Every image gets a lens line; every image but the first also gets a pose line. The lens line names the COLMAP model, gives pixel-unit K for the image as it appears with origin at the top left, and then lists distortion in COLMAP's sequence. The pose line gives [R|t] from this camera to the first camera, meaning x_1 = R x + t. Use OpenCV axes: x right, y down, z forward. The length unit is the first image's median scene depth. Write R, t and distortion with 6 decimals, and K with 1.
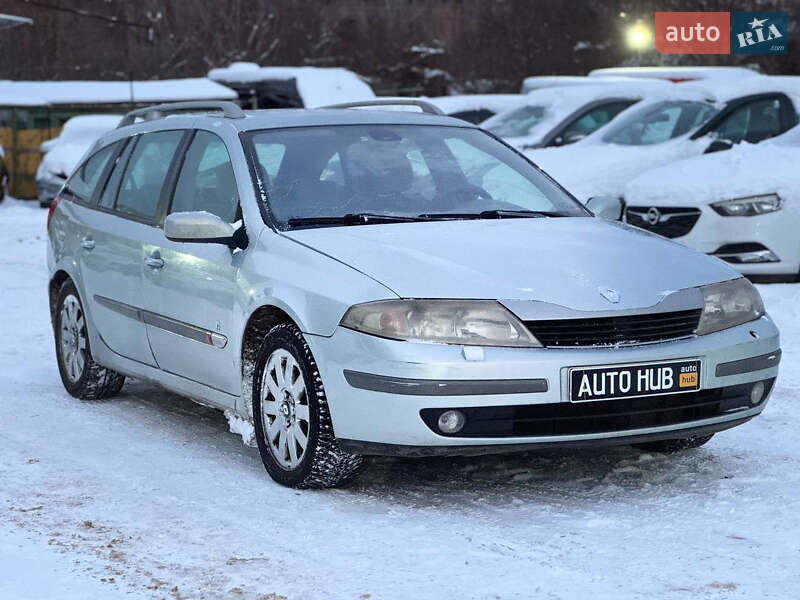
lens RADIAL K [[1782.0, 0, 400.0], [0, 1782.0, 300.0], [0, 0, 1]] dist [0.007723, 2.312131]
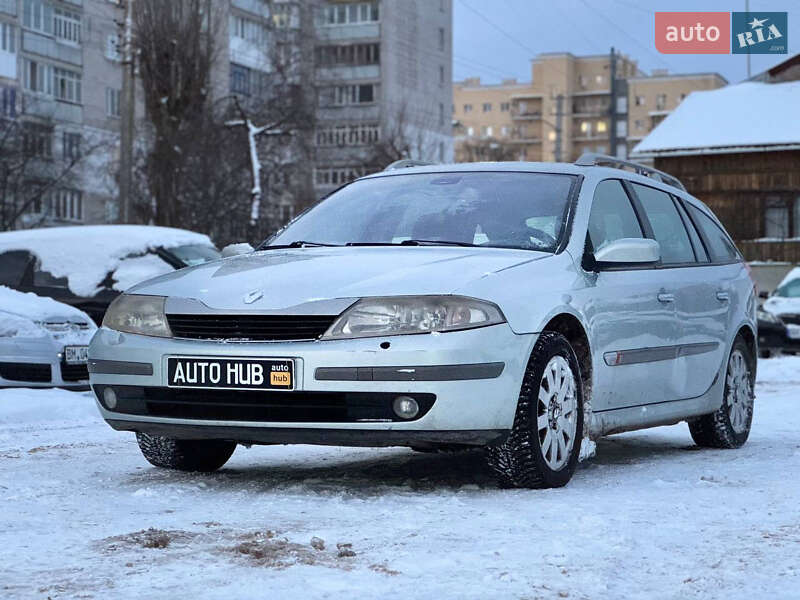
lens RADIAL K [[1781.4, 0, 414.9], [0, 1781.4, 299.0], [0, 0, 1]] dist [0.010383, 2.600585]
pose [[0.621101, 0.014188, -0.783602, 1.021304], [-0.091391, 0.994326, -0.054435, 0.047770], [0.778384, 0.105424, 0.618874, 0.412112]]
